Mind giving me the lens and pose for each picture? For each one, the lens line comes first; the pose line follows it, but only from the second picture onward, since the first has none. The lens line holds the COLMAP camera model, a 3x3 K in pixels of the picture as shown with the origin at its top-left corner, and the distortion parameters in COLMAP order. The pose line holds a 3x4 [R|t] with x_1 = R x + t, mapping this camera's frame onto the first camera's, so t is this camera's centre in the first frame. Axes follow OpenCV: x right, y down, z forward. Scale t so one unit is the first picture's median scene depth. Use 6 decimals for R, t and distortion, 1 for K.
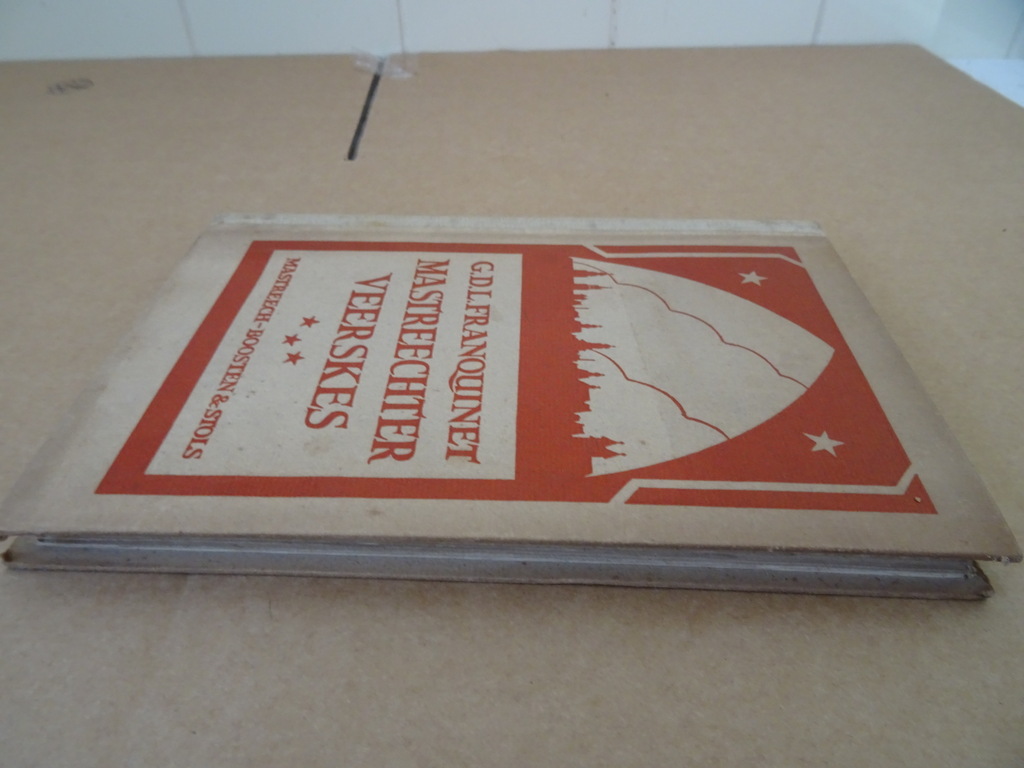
lens RADIAL K [[733.8, 0, 536.3], [0, 733.8, 385.6], [0, 0, 1]] dist [-0.036493, -0.000848]
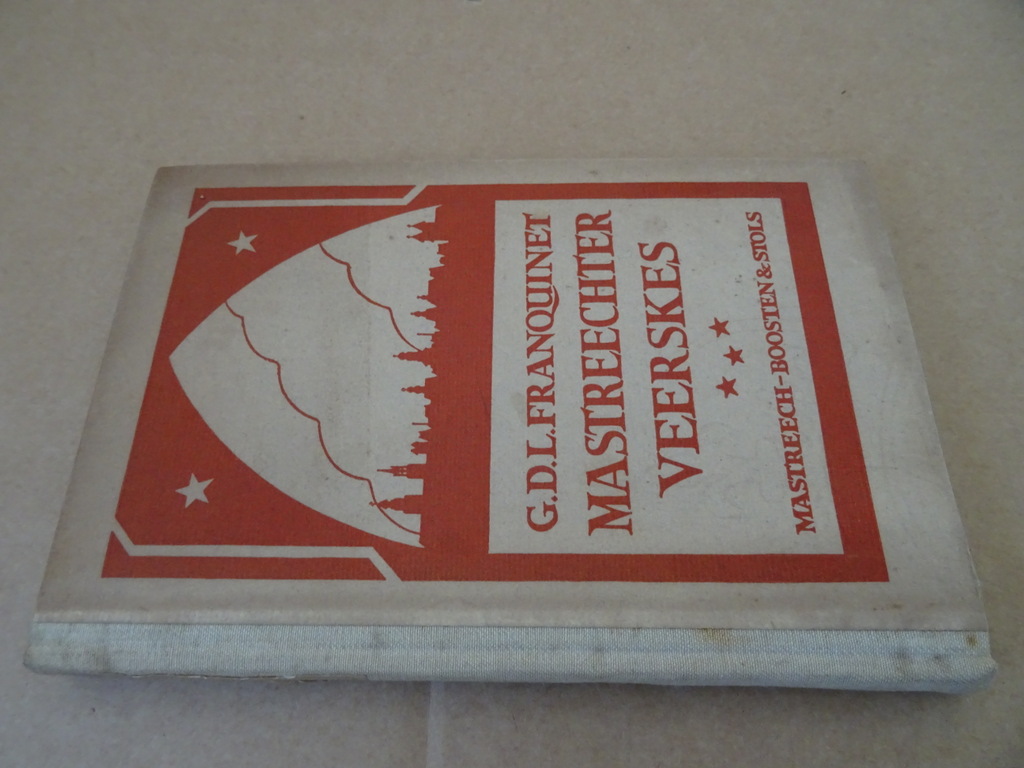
lens RADIAL K [[712.7, 0, 482.6], [0, 712.7, 381.4], [0, 0, 1]] dist [-0.036610, -0.000183]
pose [[-0.999378, -0.007538, 0.034453, -0.045382], [0.035241, -0.251348, 0.967255, -1.027335], [0.001368, 0.967867, 0.251457, 0.852777]]
